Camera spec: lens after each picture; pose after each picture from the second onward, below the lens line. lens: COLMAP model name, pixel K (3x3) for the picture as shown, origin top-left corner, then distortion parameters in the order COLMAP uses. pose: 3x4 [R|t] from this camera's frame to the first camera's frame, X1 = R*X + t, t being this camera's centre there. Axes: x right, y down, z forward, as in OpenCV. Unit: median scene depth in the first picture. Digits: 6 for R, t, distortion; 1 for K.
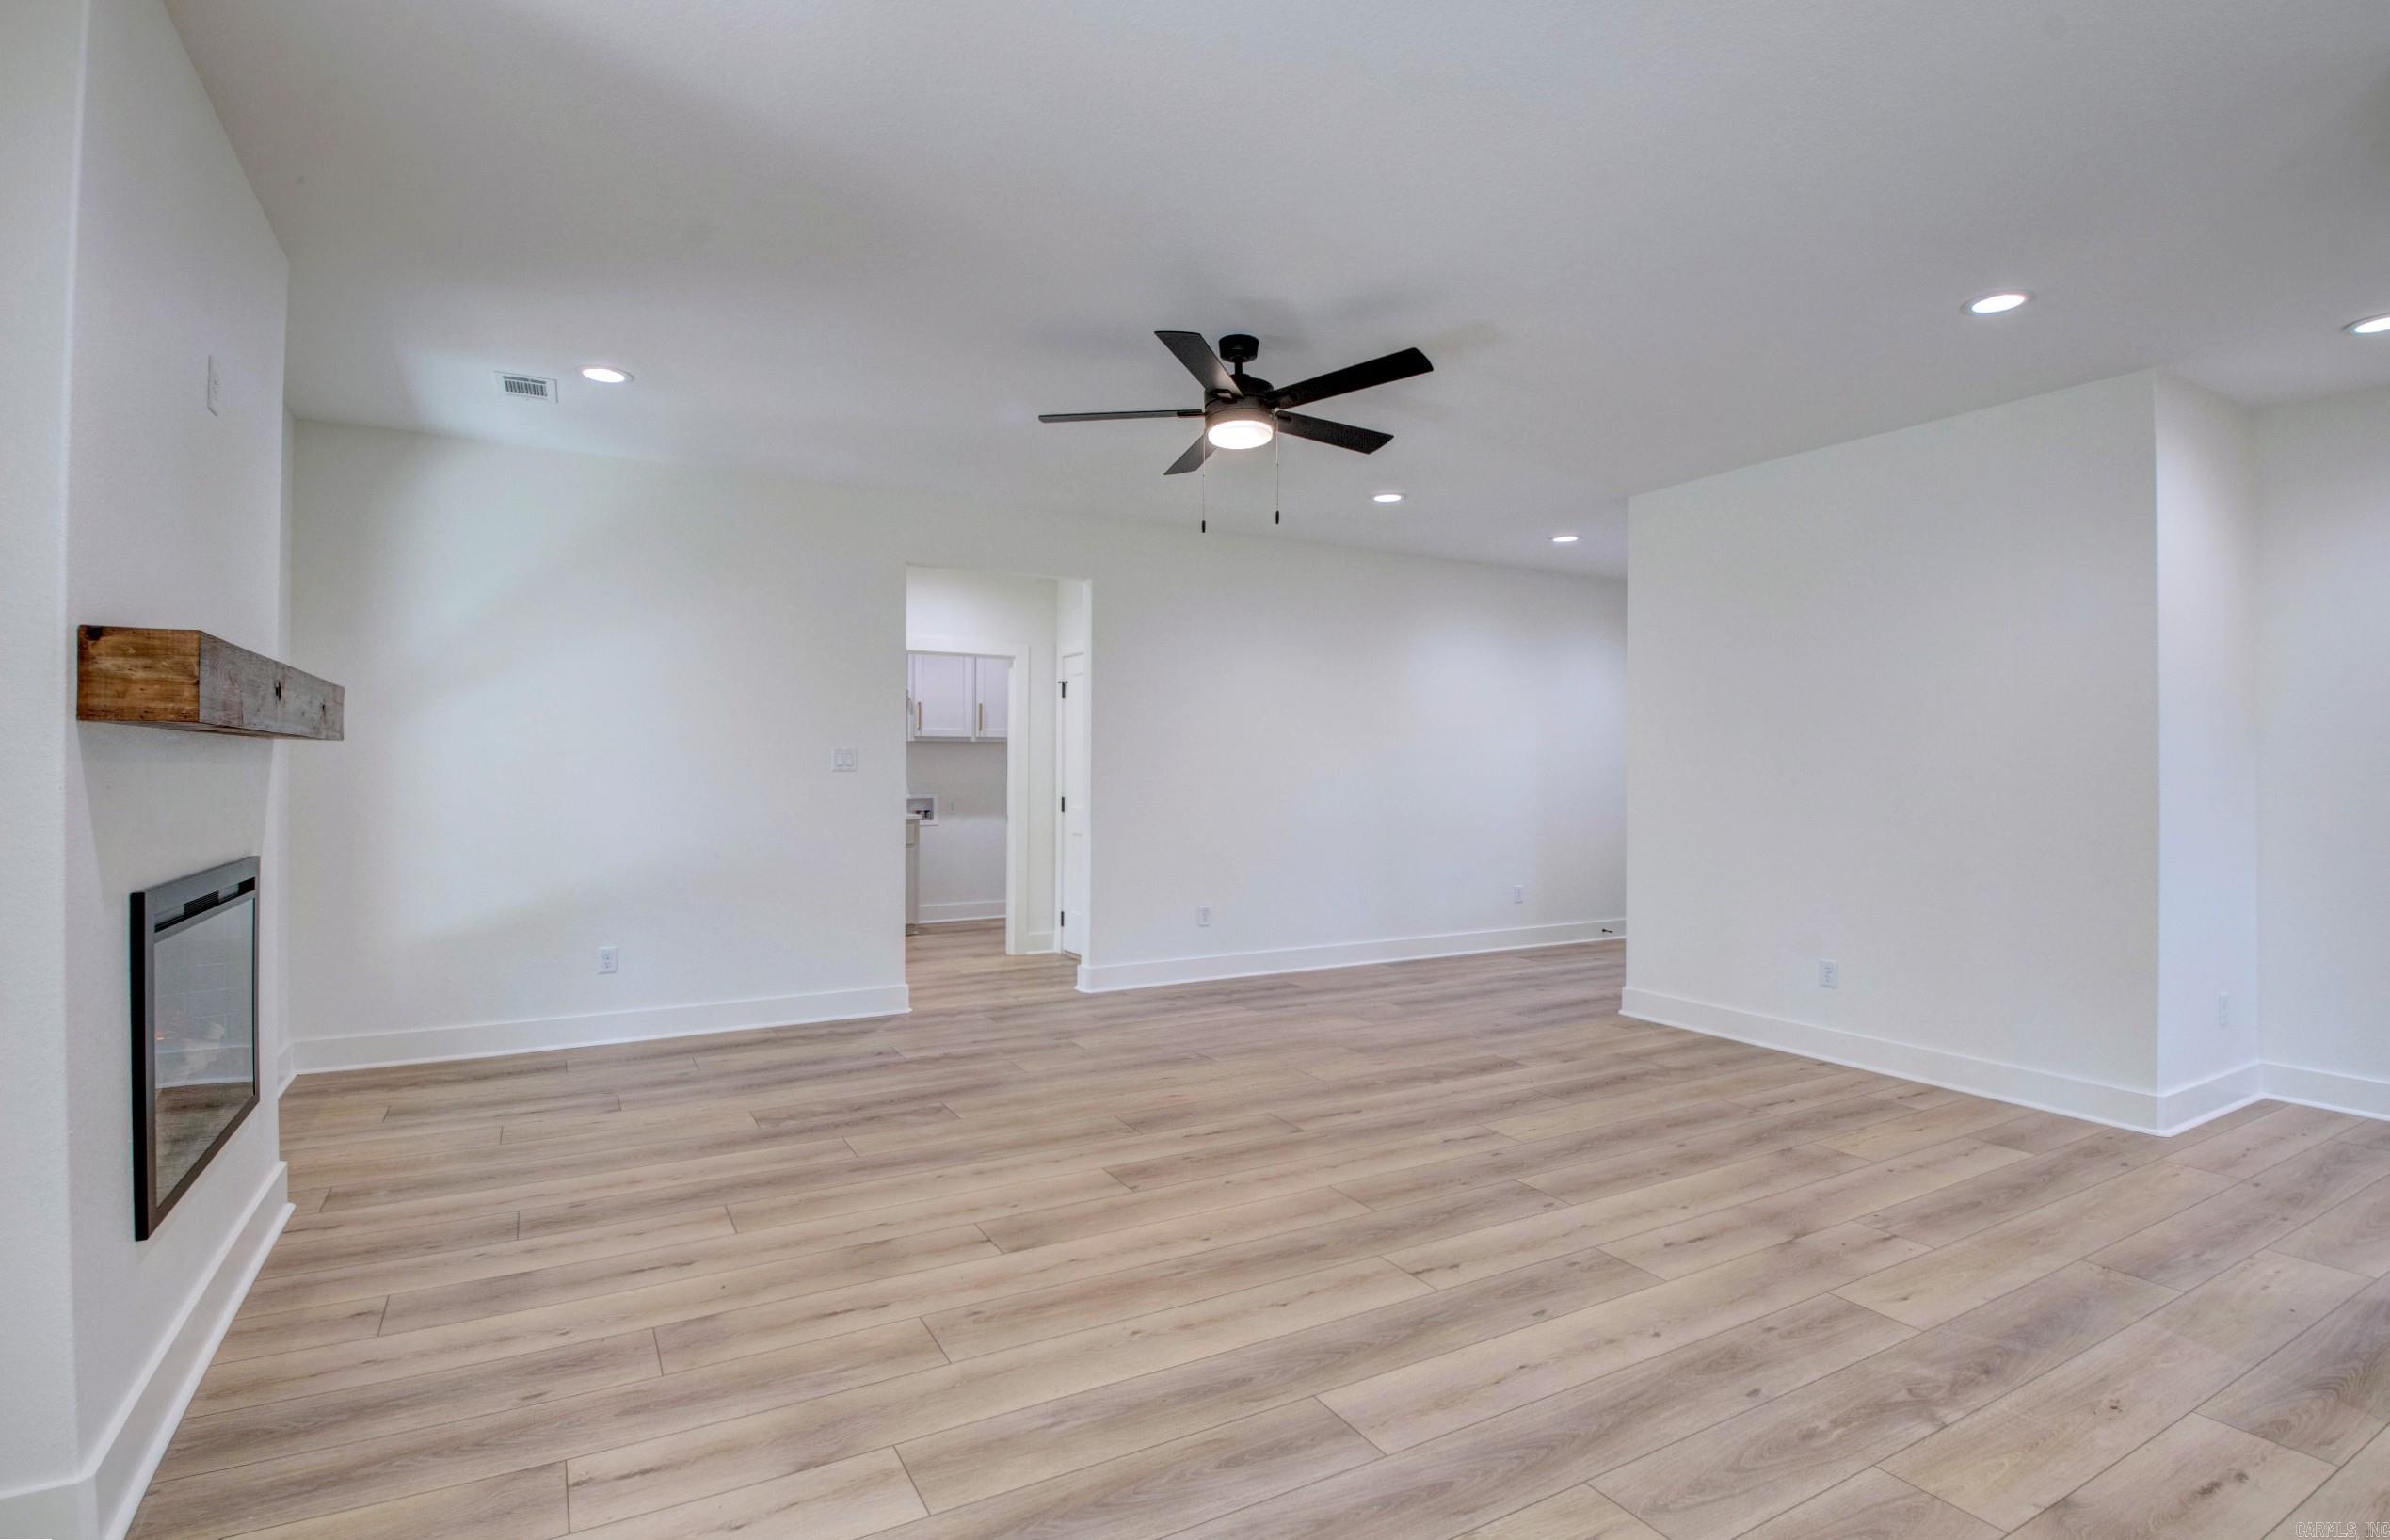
lens RADIAL K [[1149.6, 0, 1183.7], [0, 1149.6, 762.2], [0, 0, 1]] dist [0.016488, -0.025425]
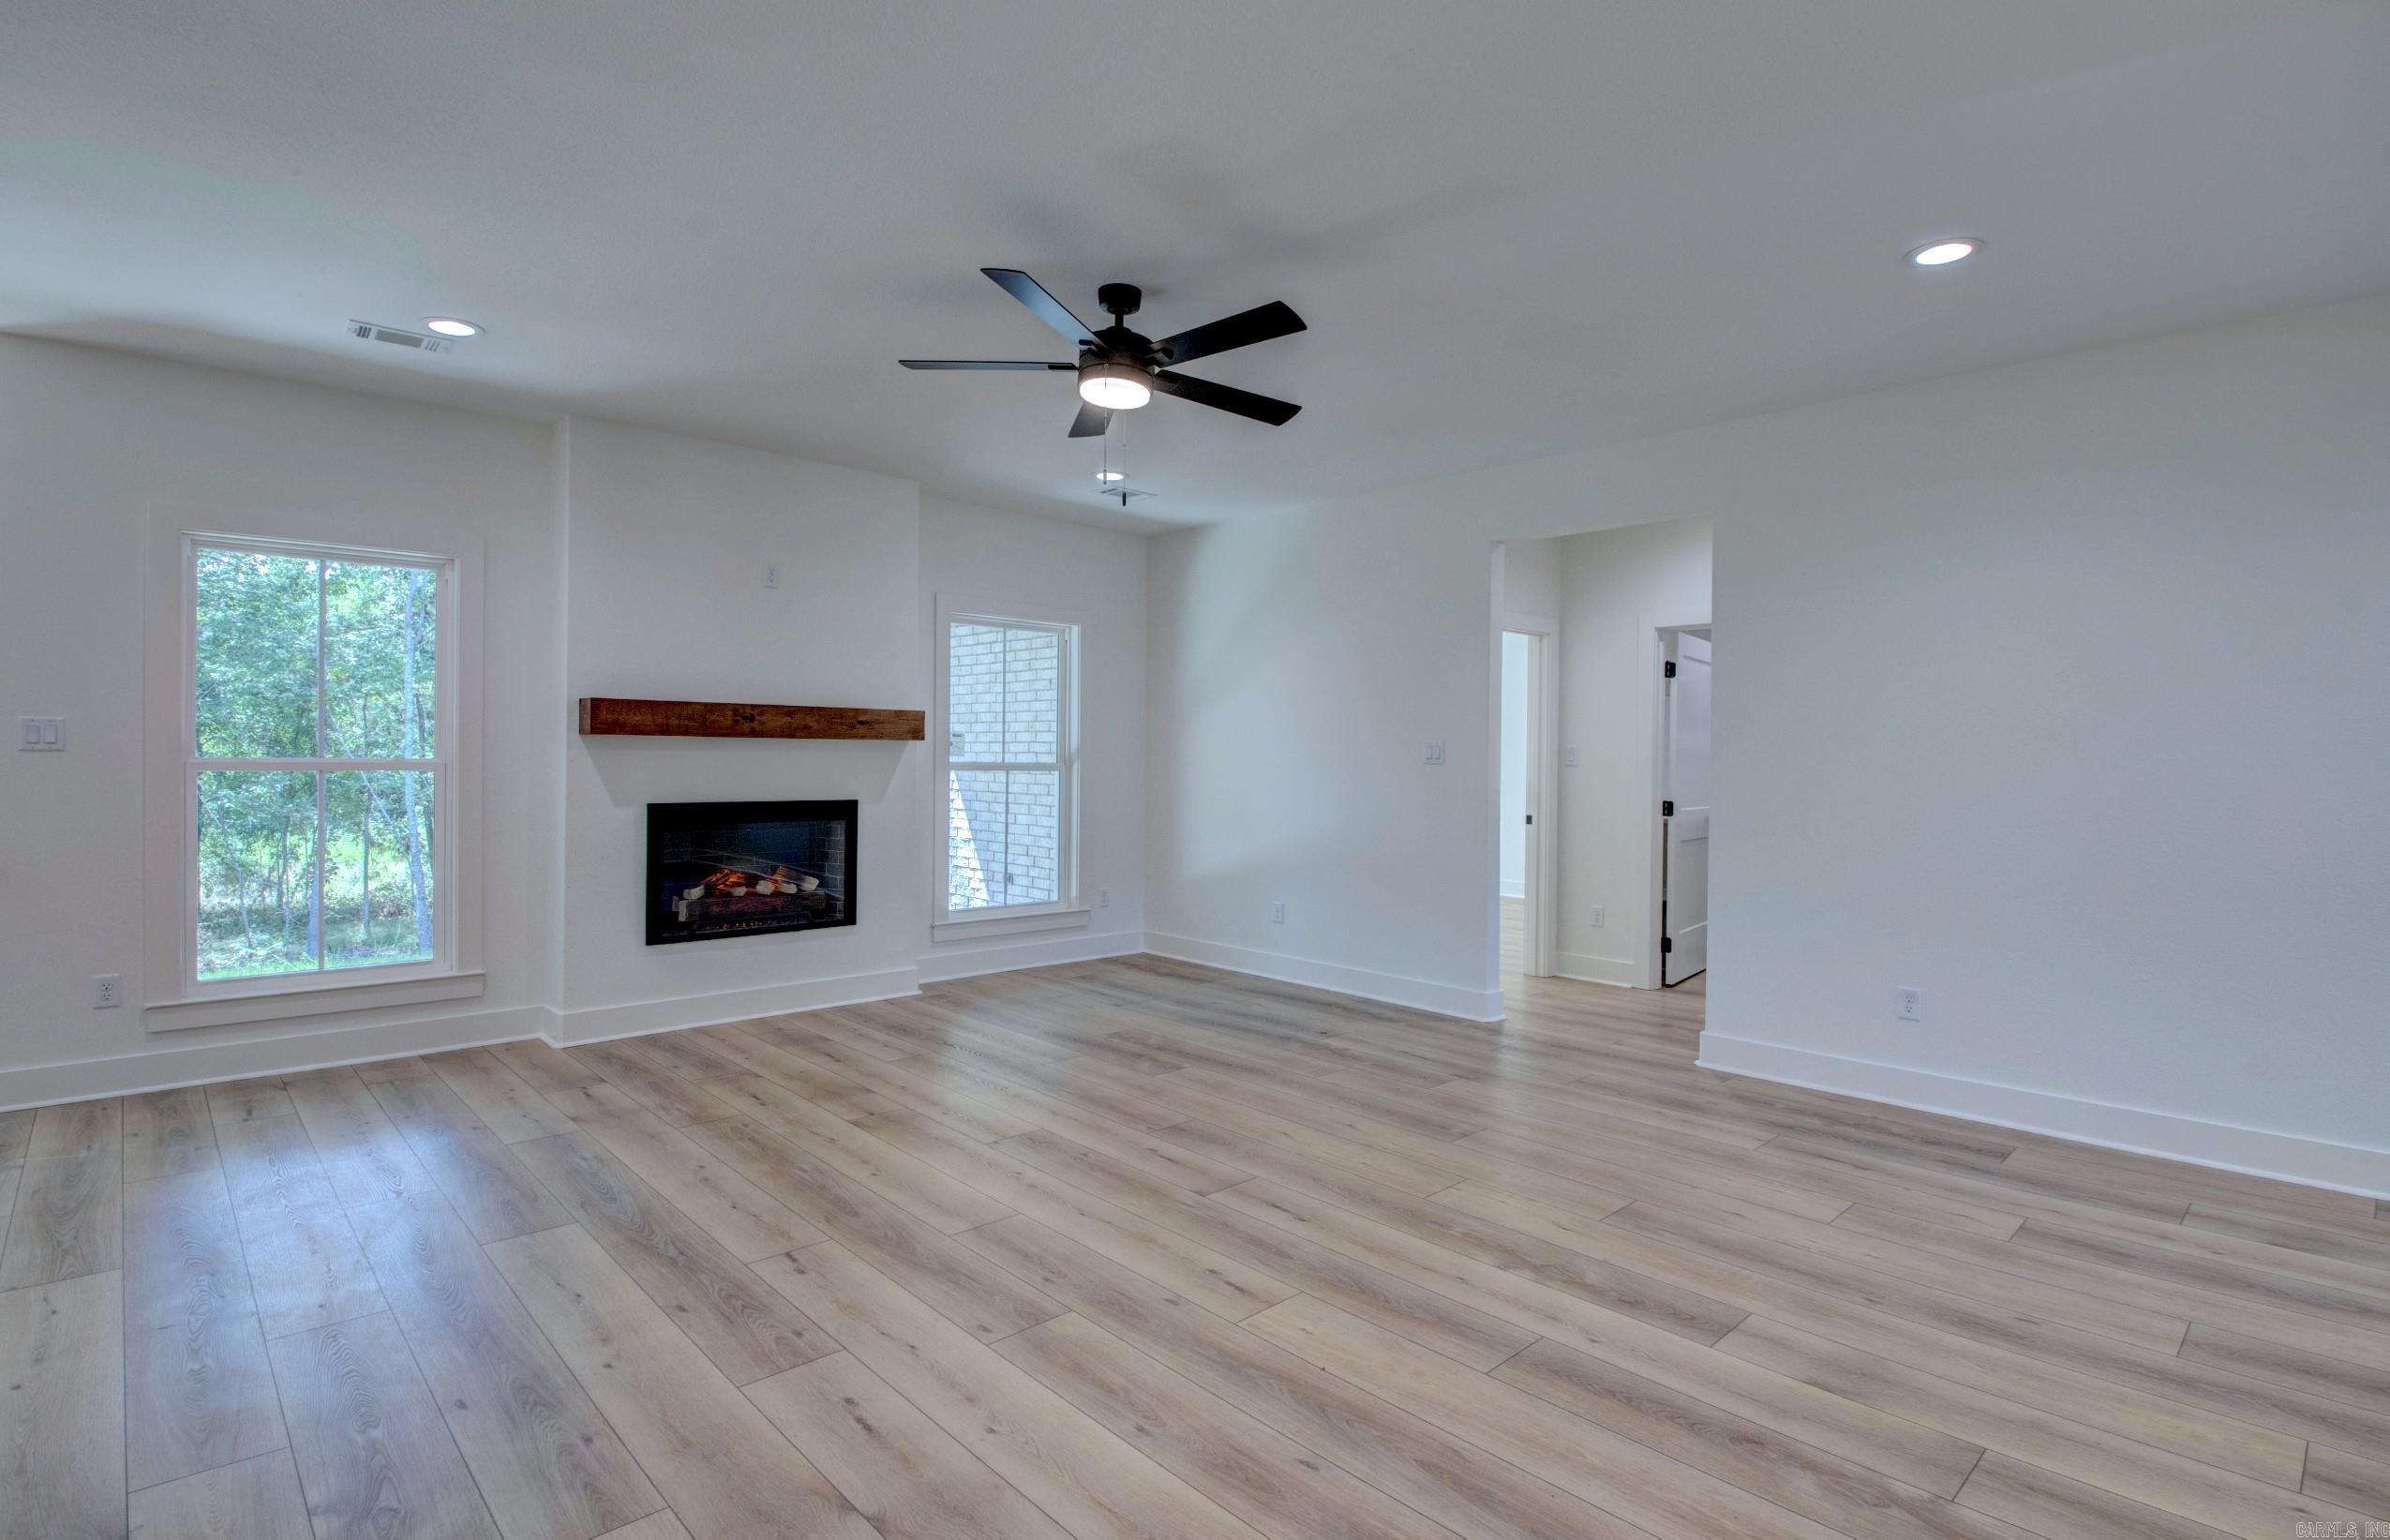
lens RADIAL K [[1149.6, 0, 1183.7], [0, 1149.6, 762.2], [0, 0, 1]] dist [0.016488, -0.025425]
pose [[0.232983, 0.004885, -0.972469, 0.995626], [-0.006956, 0.999970, 0.003357, 0.006073], [0.972456, 0.005982, 0.233010, 0.869862]]
